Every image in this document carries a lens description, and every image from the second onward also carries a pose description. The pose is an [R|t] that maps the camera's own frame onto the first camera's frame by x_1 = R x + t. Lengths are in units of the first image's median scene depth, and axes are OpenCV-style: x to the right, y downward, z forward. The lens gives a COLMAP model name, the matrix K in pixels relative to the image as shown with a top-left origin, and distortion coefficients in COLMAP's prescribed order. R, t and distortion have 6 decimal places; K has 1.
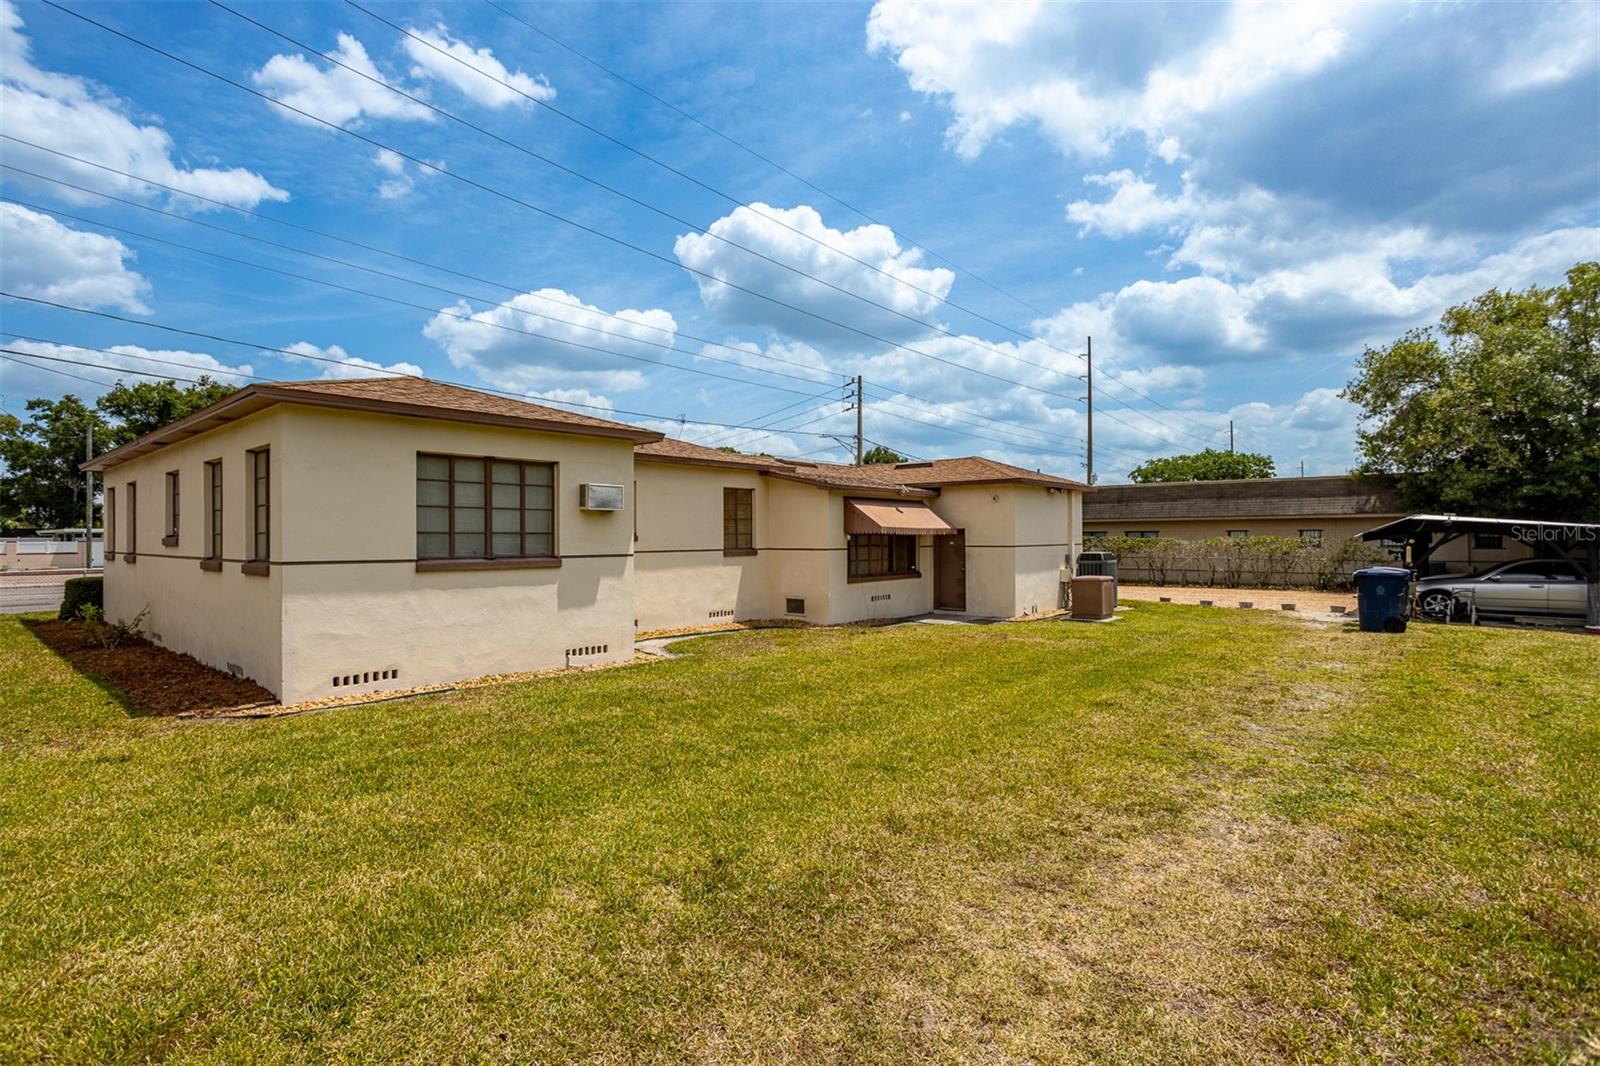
lens RADIAL K [[756.8, 0, 800.0], [0, 756.8, 533.0], [0, 0, 1]] dist [-0.003948, -0.000424]
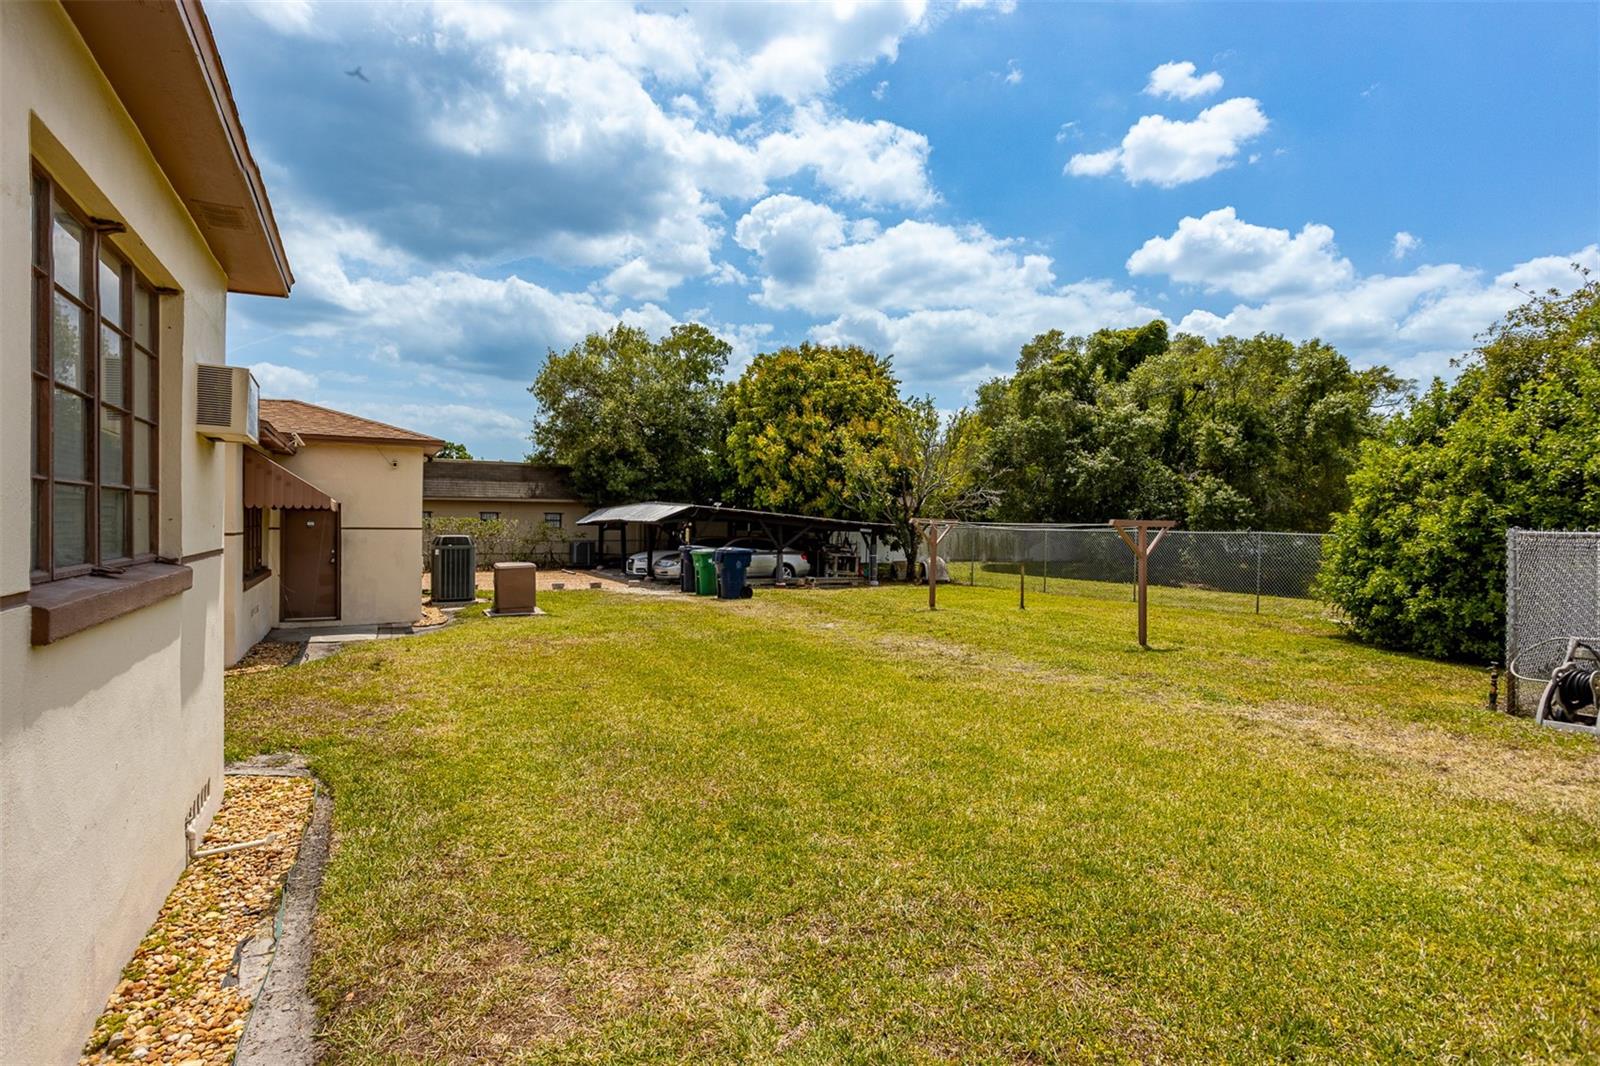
lens RADIAL K [[791.2, 0, 800.0], [0, 791.2, 533.0], [0, 0, 1]] dist [0.001266, 0.000265]
pose [[0.386293, -0.005843, 0.922358, -0.180678], [-0.017725, 0.999748, 0.013757, 0.002461], [-0.922206, -0.021663, 0.386092, 0.191267]]
